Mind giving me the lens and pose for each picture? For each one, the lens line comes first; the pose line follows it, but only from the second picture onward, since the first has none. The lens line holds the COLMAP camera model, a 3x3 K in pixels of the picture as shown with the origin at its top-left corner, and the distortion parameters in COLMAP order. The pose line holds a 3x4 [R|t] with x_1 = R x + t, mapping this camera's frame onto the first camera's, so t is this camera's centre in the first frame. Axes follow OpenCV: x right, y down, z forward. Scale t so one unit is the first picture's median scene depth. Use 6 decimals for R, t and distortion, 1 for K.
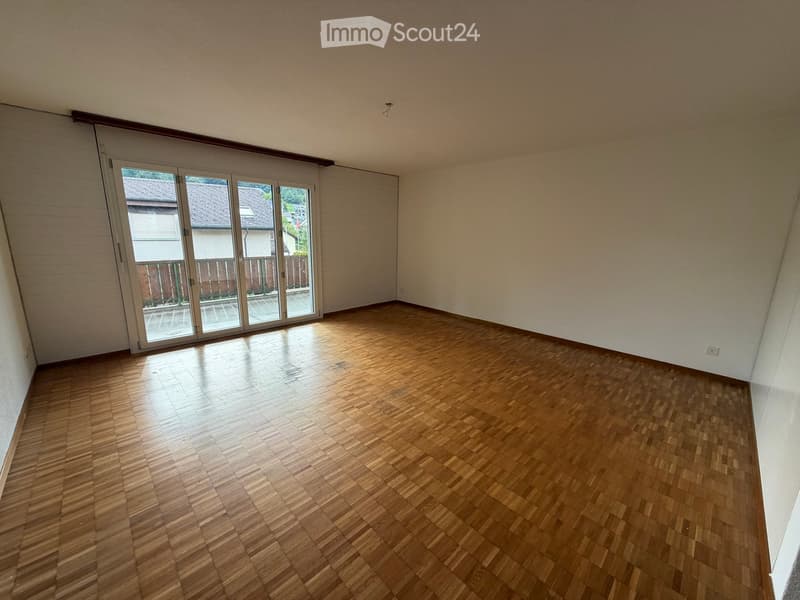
lens RADIAL K [[318.0, 0, 399.4], [0, 318.0, 298.1], [0, 0, 1]] dist [0.004261, 0.000107]
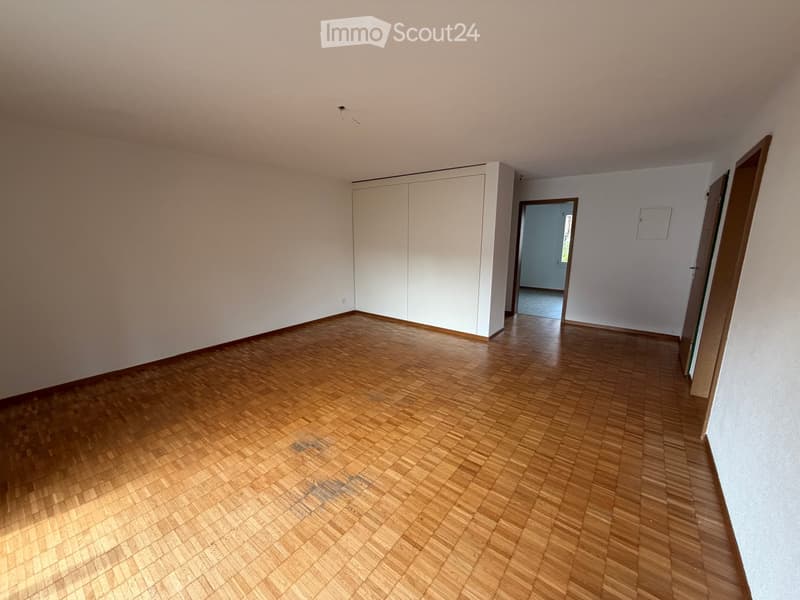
lens RADIAL K [[318.0, 0, 399.4], [0, 318.0, 298.1], [0, 0, 1]] dist [0.004261, 0.000107]
pose [[-0.138597, -0.210188, 0.967787, -0.755429], [0.196921, 0.951856, 0.234930, -0.195689], [-0.970574, 0.223138, -0.090534, 0.752421]]
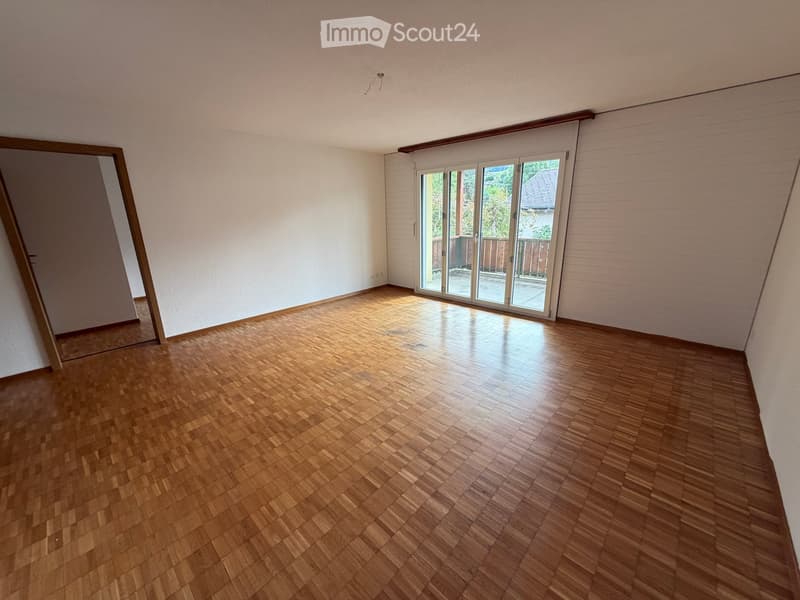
lens RADIAL K [[318.0, 0, 399.4], [0, 318.0, 298.1], [0, 0, 1]] dist [0.004261, 0.000107]
pose [[0.049600, 0.246396, -0.967899, 0.731405], [-0.182209, 0.955061, 0.233790, -0.157763], [0.982008, 0.164764, 0.092266, 0.773951]]
